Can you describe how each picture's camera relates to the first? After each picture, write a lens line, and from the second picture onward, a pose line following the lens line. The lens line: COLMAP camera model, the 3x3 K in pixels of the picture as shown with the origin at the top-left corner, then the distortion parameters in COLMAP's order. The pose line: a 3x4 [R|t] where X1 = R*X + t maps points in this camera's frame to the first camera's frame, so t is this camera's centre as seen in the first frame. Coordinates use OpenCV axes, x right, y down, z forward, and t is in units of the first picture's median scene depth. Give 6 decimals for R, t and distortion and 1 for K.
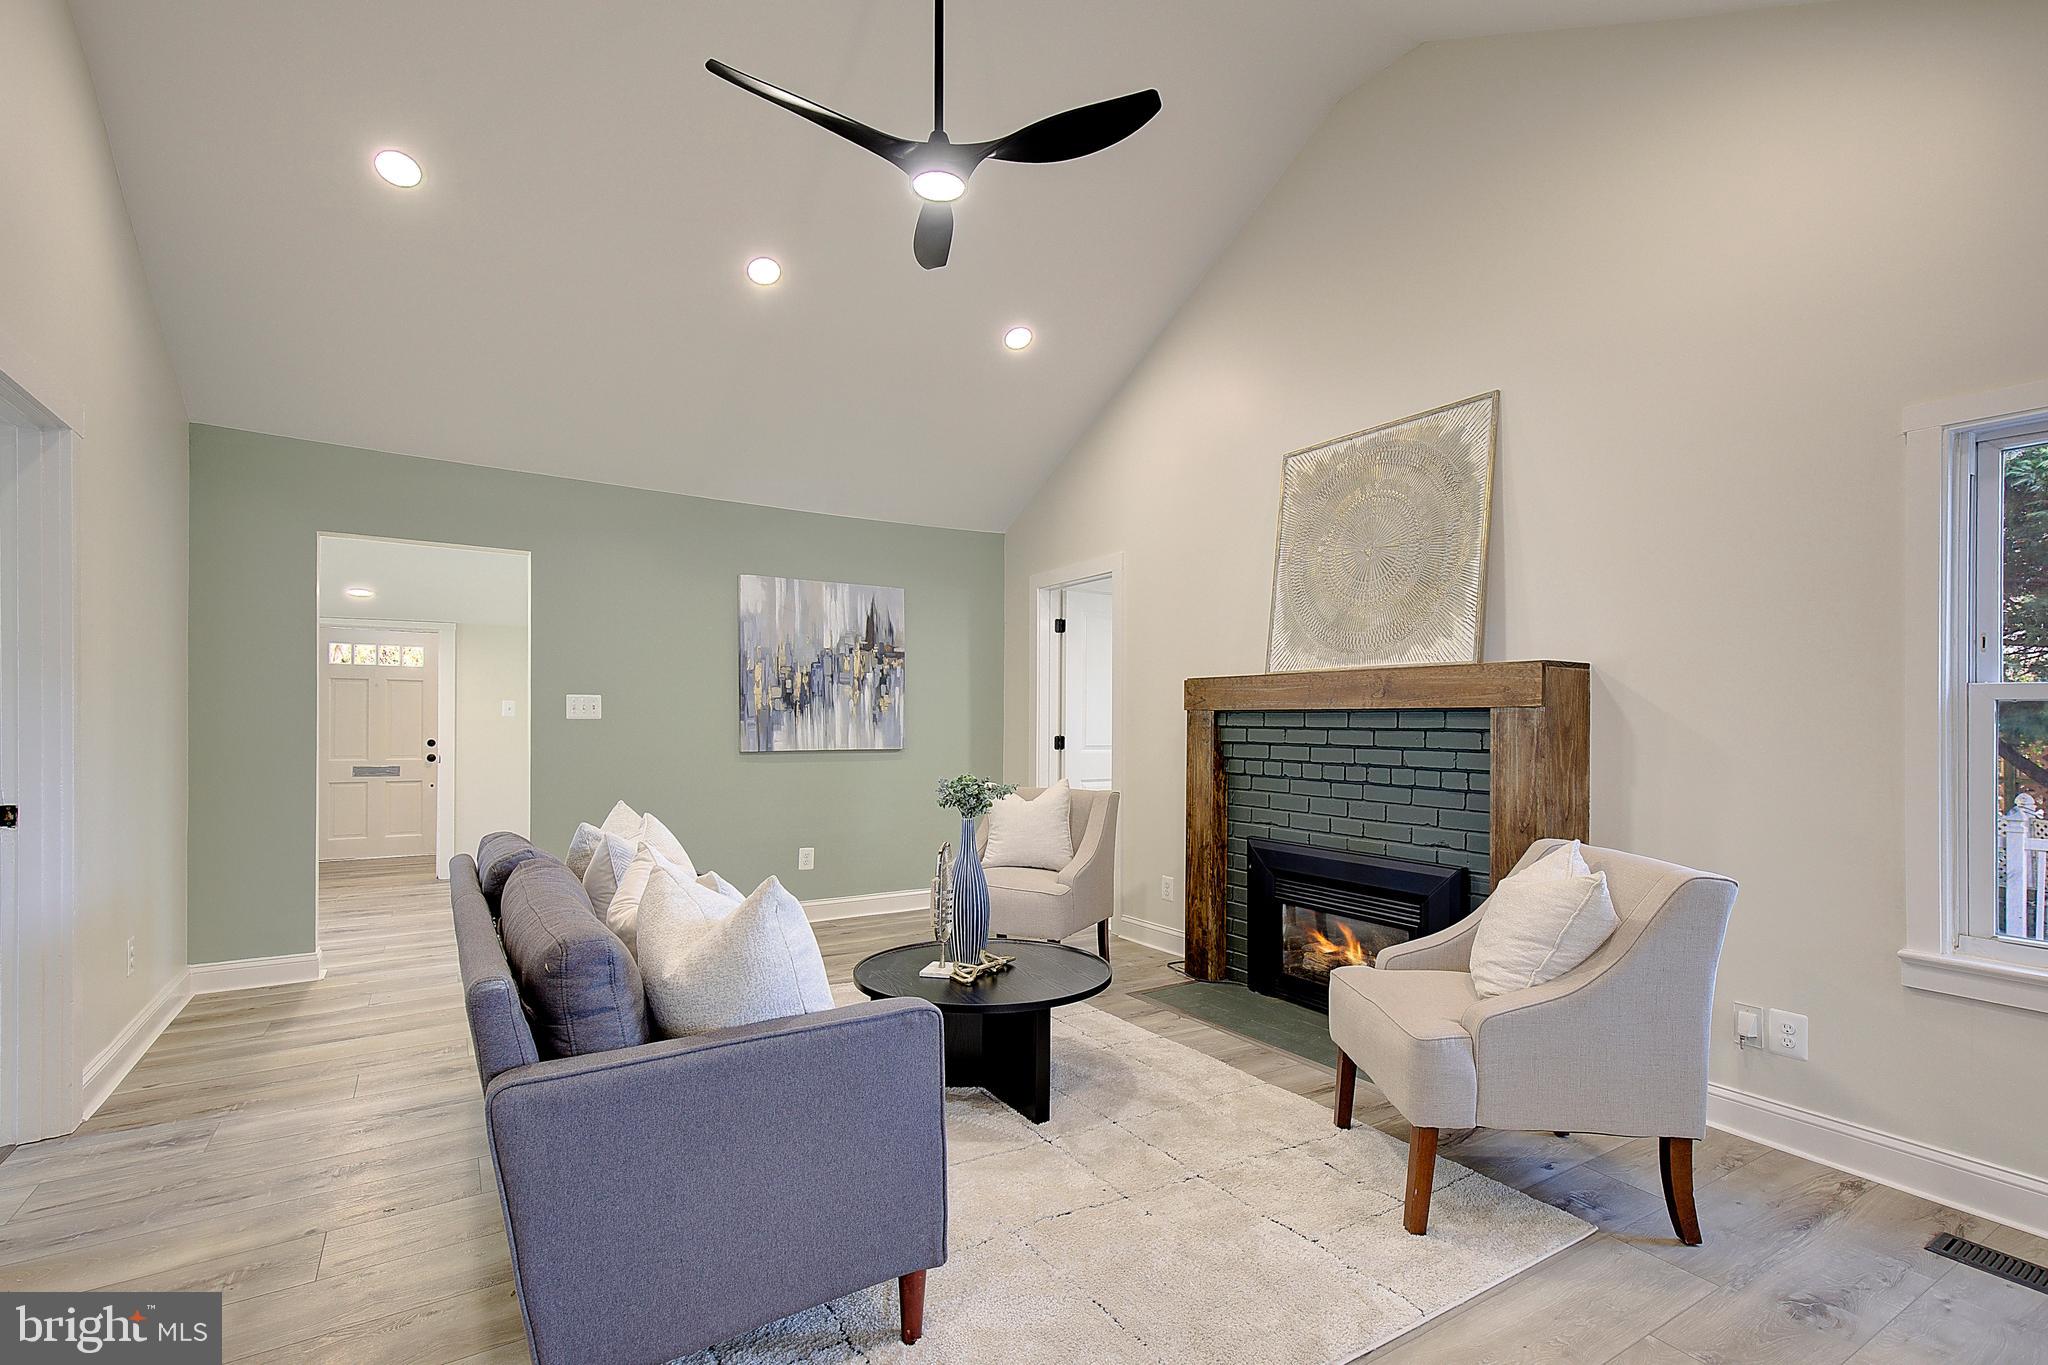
lens RADIAL K [[946.8, 0, 1006.6], [0, 946.8, 718.2], [0, 0, 1]] dist [-0.000001, -0.000617]
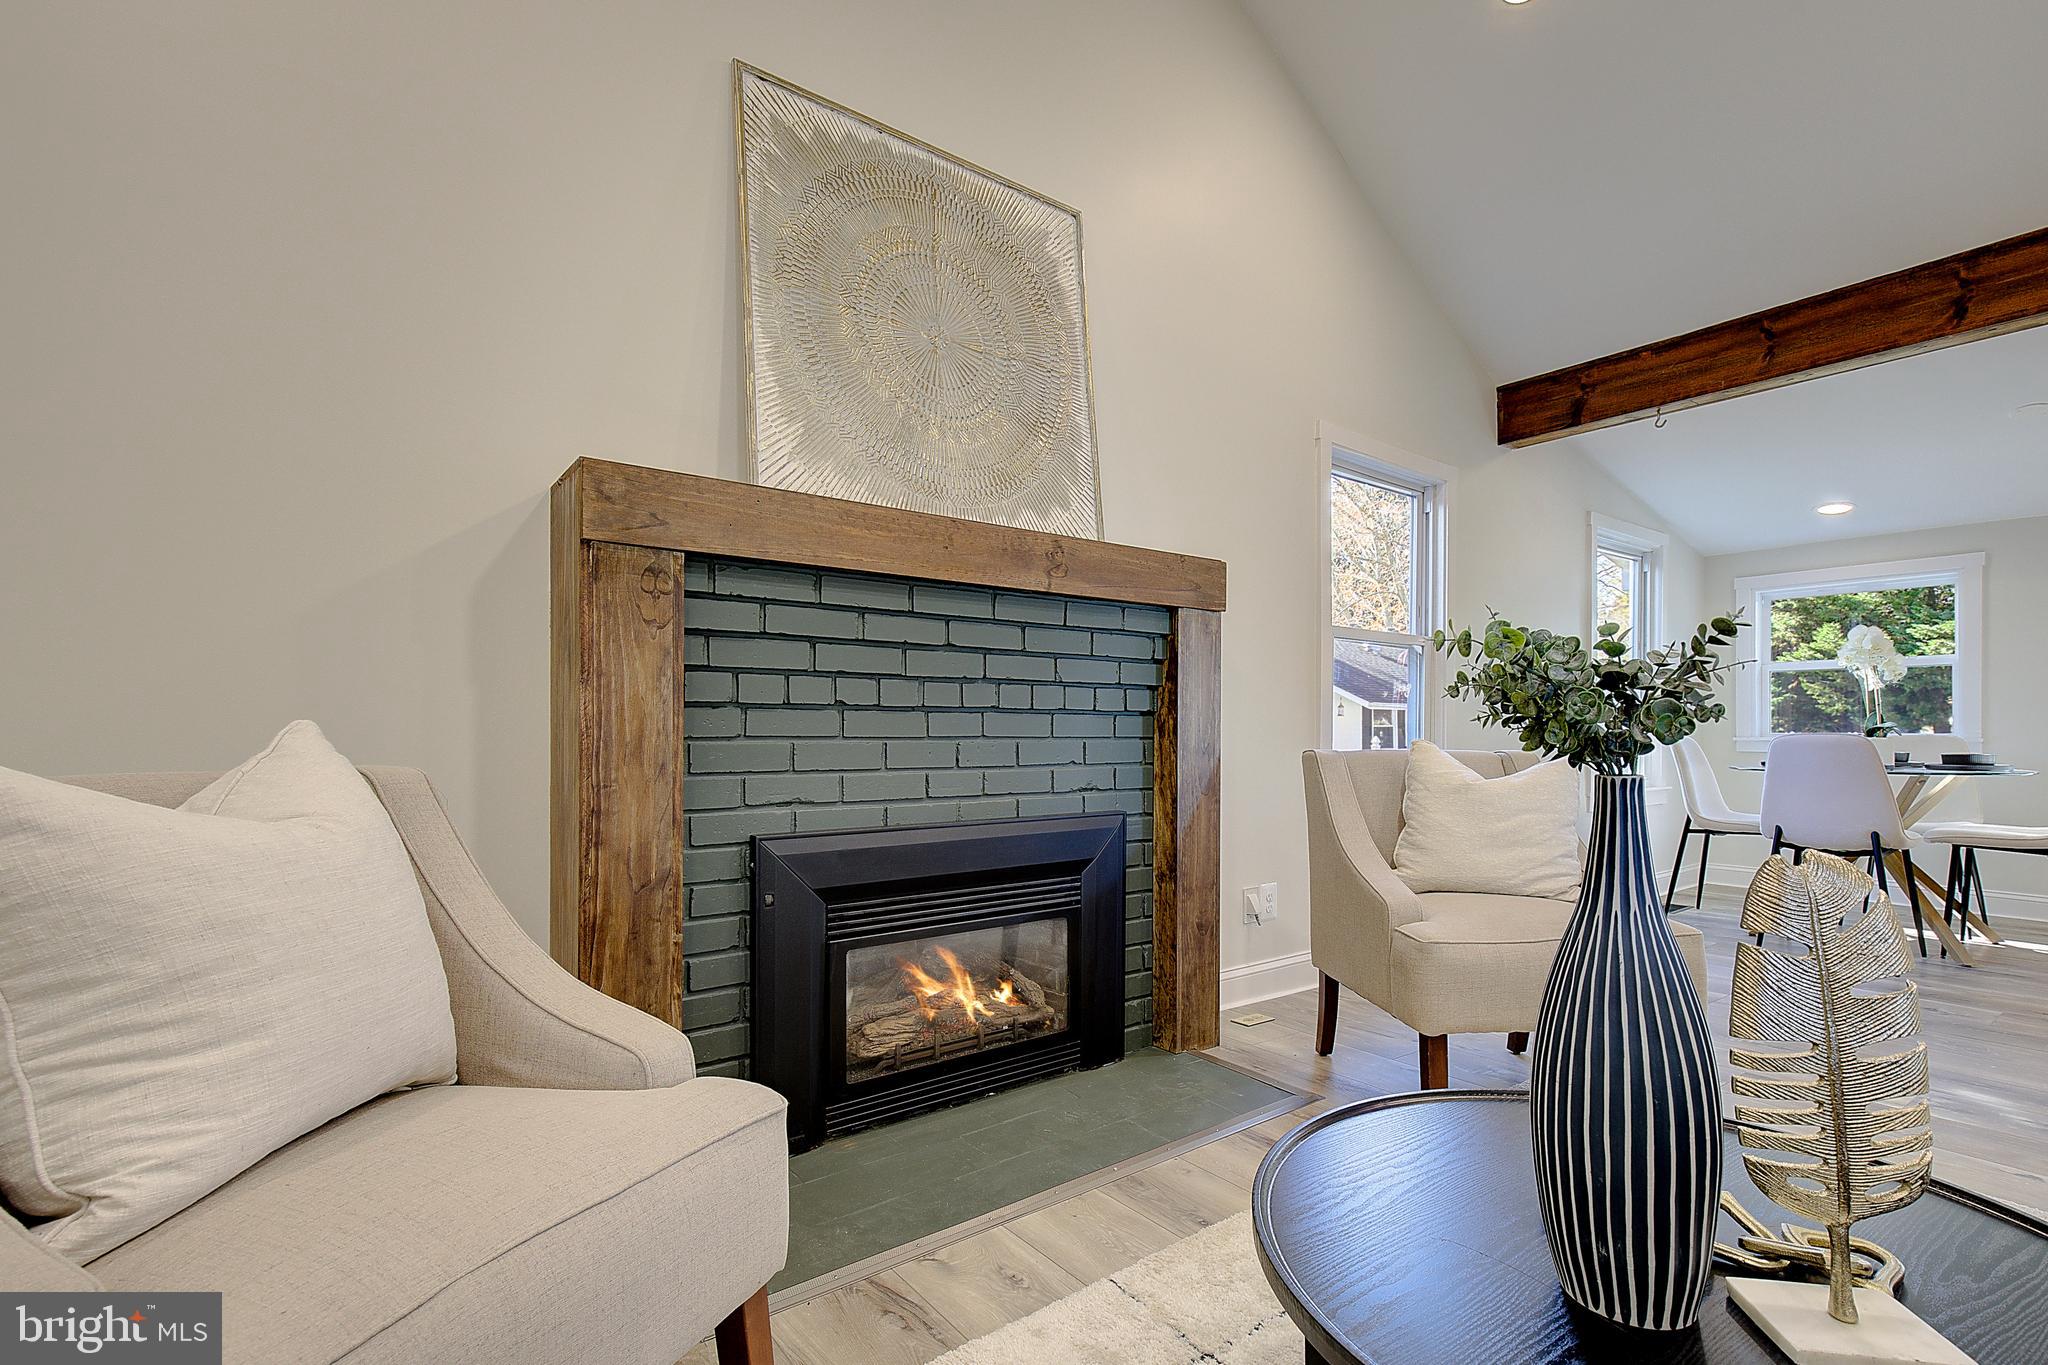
lens RADIAL K [[946.8, 0, 1073.2], [0, 946.8, 728.8], [0, 0, 1]] dist [-0.000001, -0.000617]
pose [[-0.127573, -0.002862, 0.991825, -0.174434], [-0.002147, 0.999994, 0.002610, 0.054796], [-0.991827, -0.001796, -0.127578, 0.707642]]
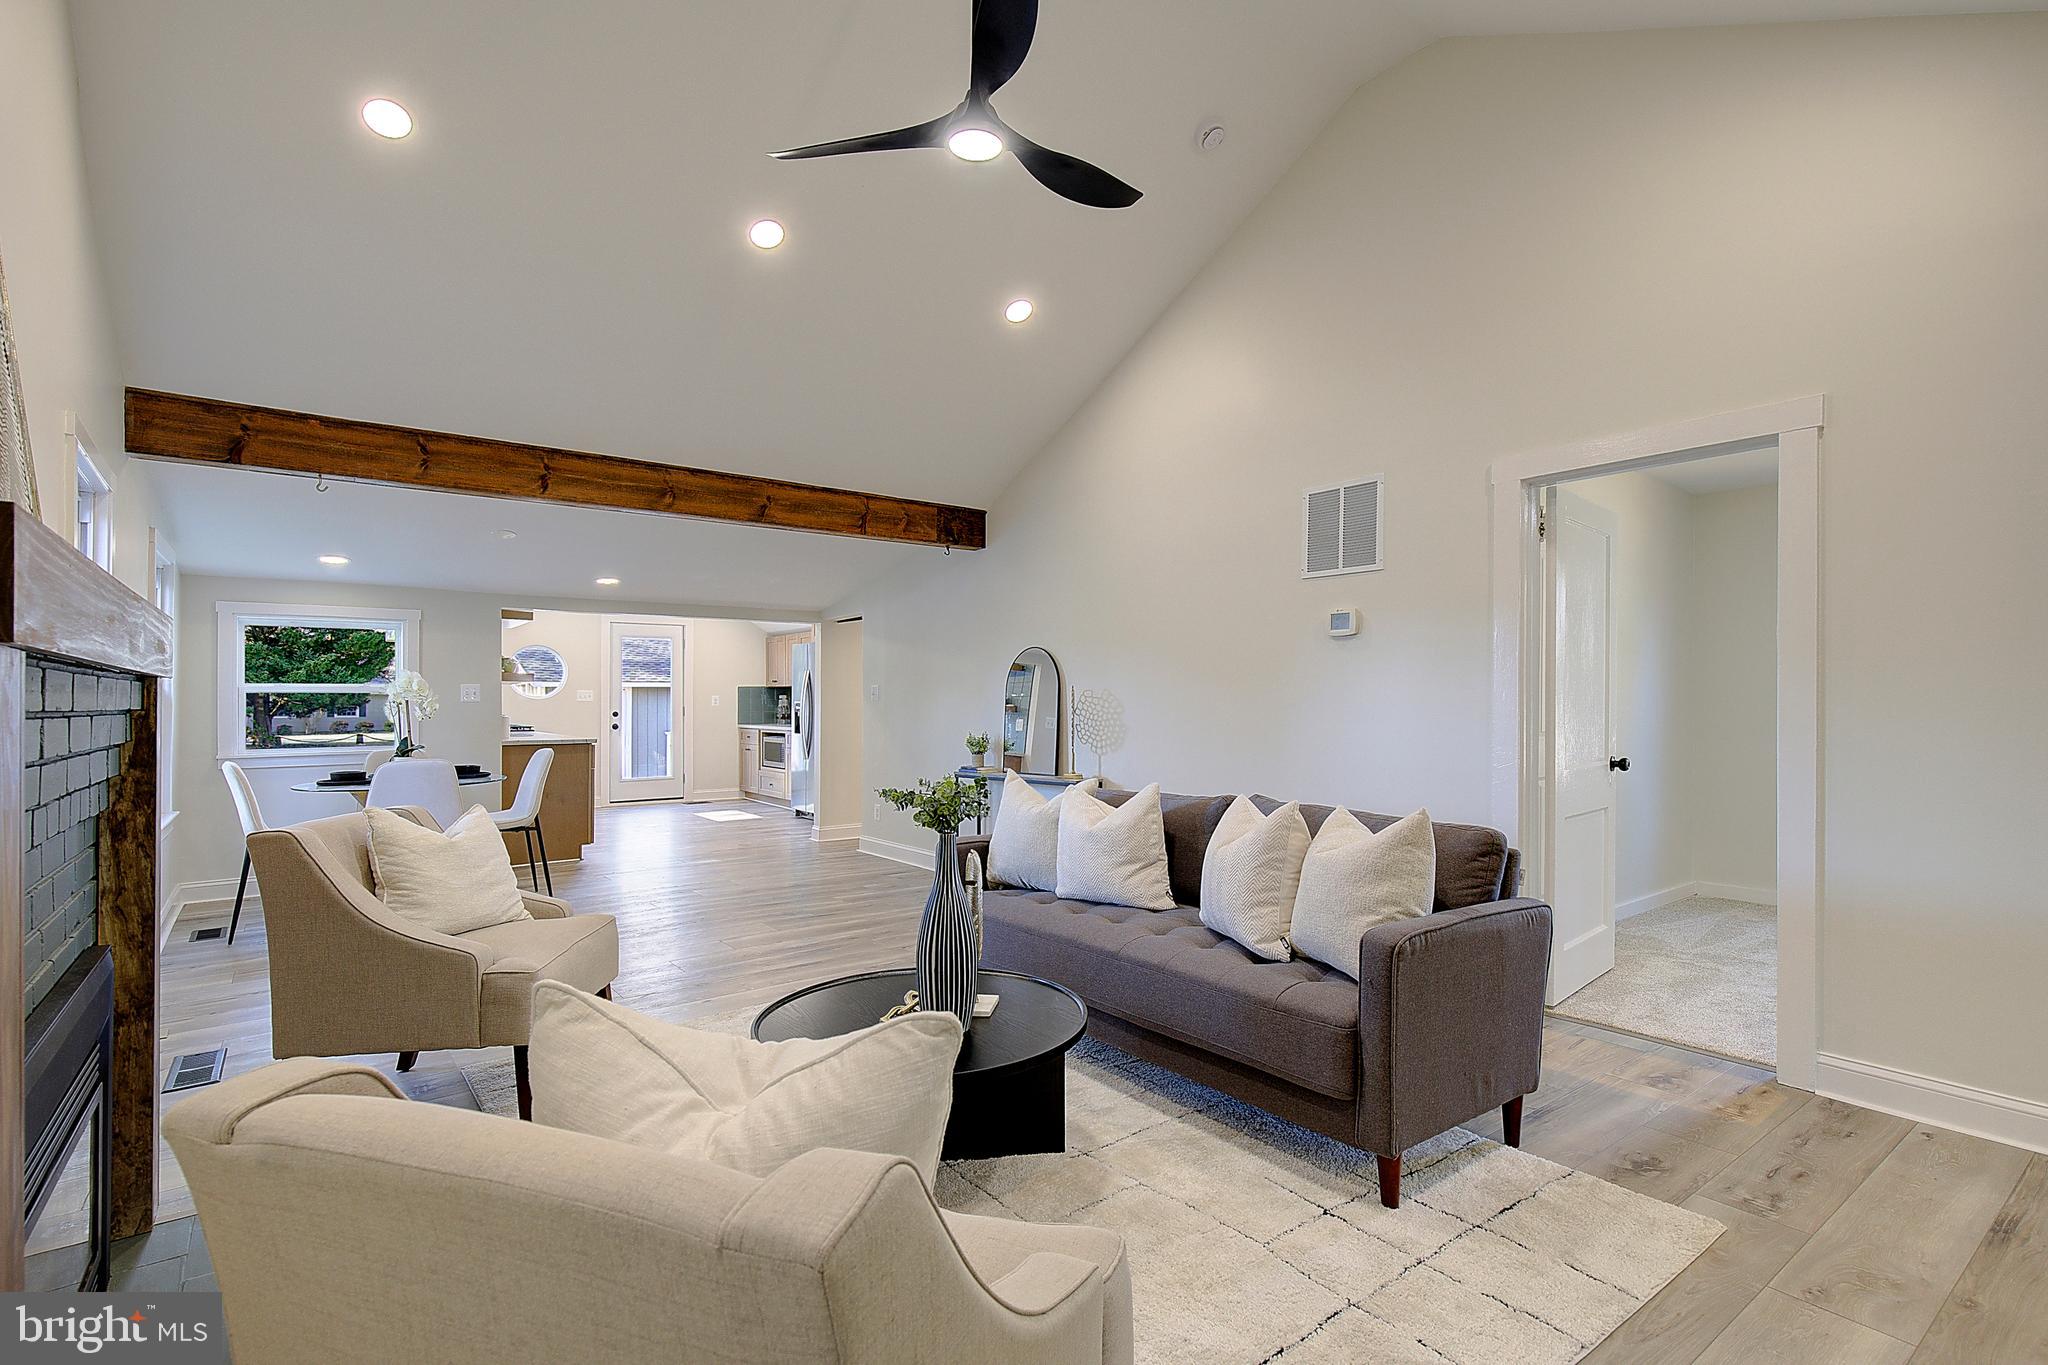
lens RADIAL K [[946.8, 0, 1018.7], [0, 946.8, 701.0], [0, 0, 1]] dist [-0.000001, -0.000617]
pose [[-0.994305, -0.001803, -0.106559, -0.014493], [-0.001265, 0.999986, -0.005108, 0.005414], [0.106567, -0.004944, -0.994293, 1.019248]]
